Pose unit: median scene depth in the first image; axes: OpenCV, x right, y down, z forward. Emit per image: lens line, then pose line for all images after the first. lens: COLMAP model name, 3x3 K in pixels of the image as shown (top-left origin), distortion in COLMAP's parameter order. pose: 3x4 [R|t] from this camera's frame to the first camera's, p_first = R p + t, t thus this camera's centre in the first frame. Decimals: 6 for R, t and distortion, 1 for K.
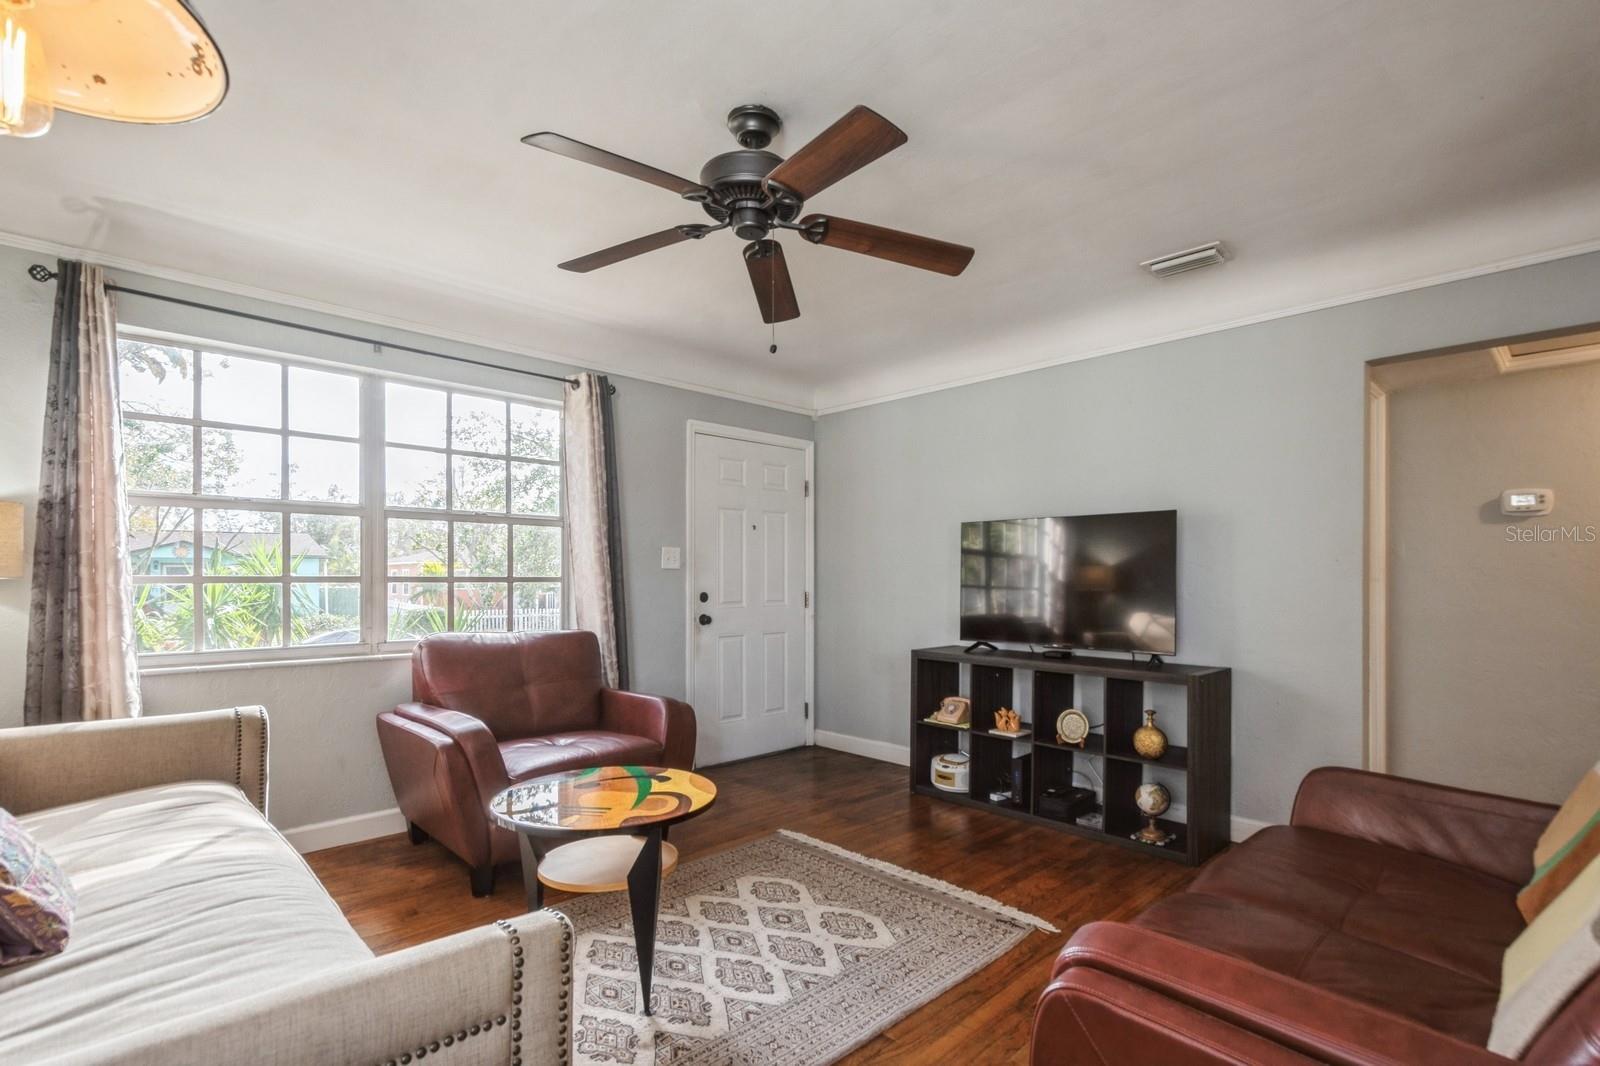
lens RADIAL K [[736.2, 0, 806.0], [0, 736.2, 578.4], [0, 0, 1]] dist [0.013625, -0.008553]
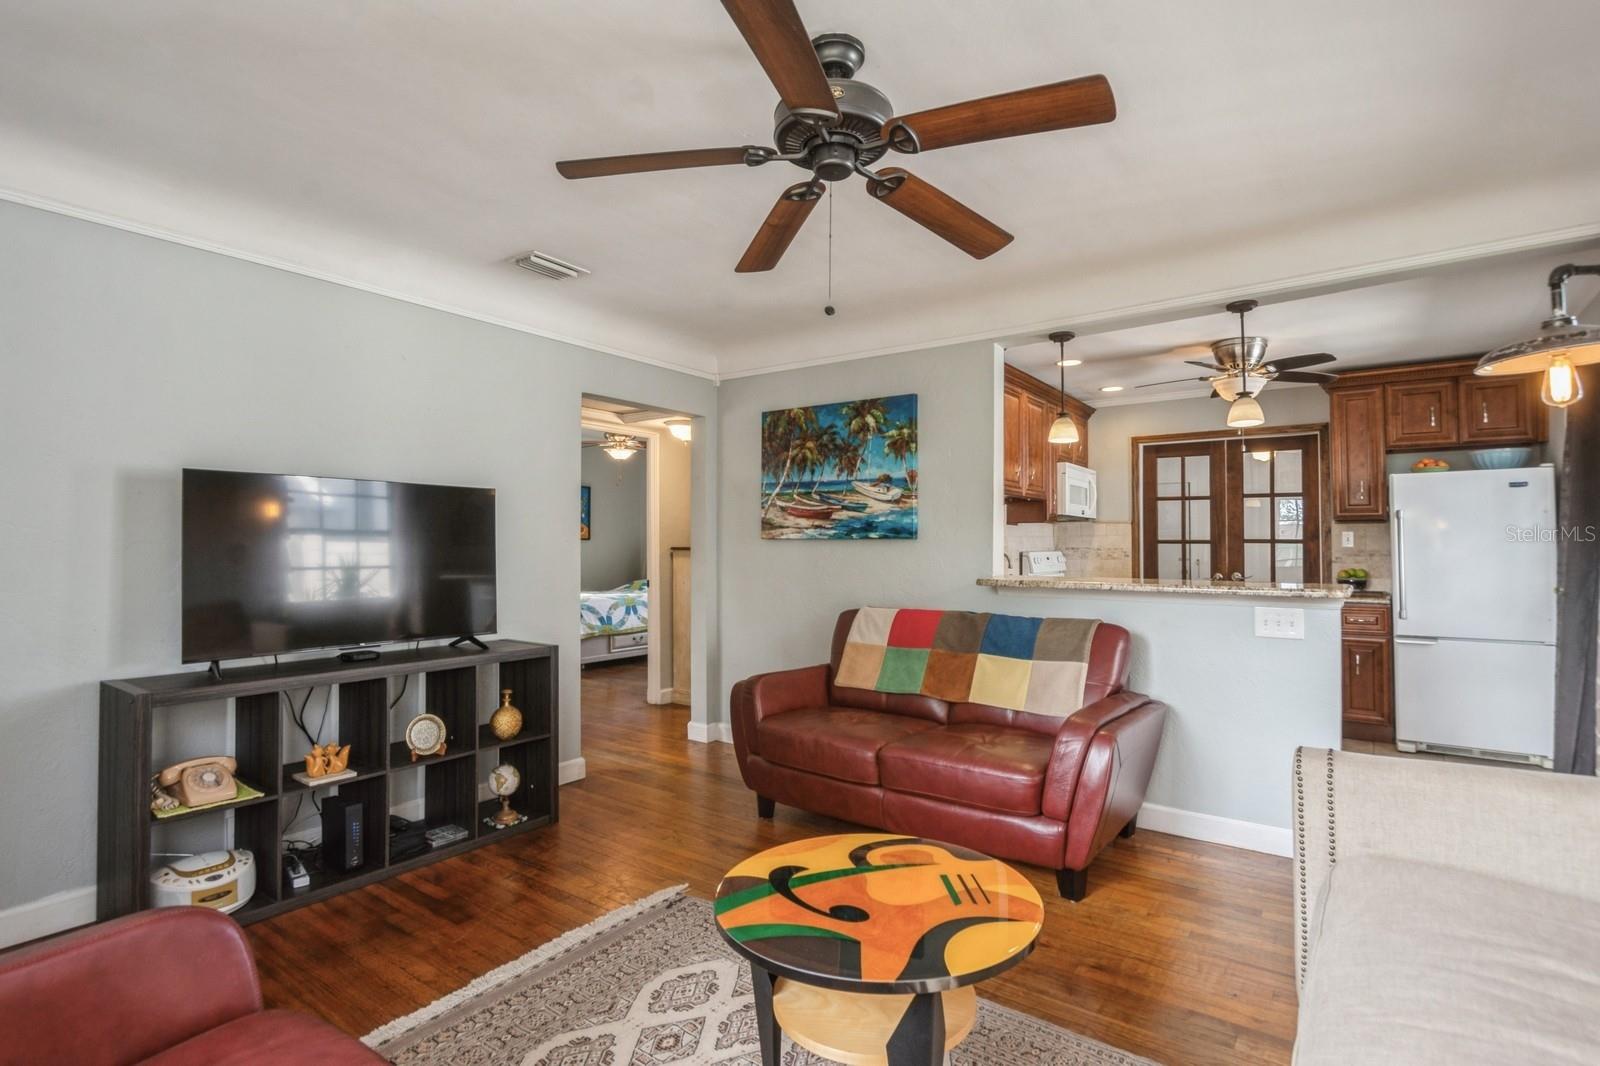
lens RADIAL K [[799.8, 0, 805.2], [0, 799.8, 518.4], [0, 0, 1]] dist [-0.015724, -0.003941]
pose [[-0.168857, 0.033906, 0.985057, -0.656429], [-0.003999, 0.999376, -0.035084, -0.018635], [-0.985632, -0.009863, -0.168616, 0.785270]]
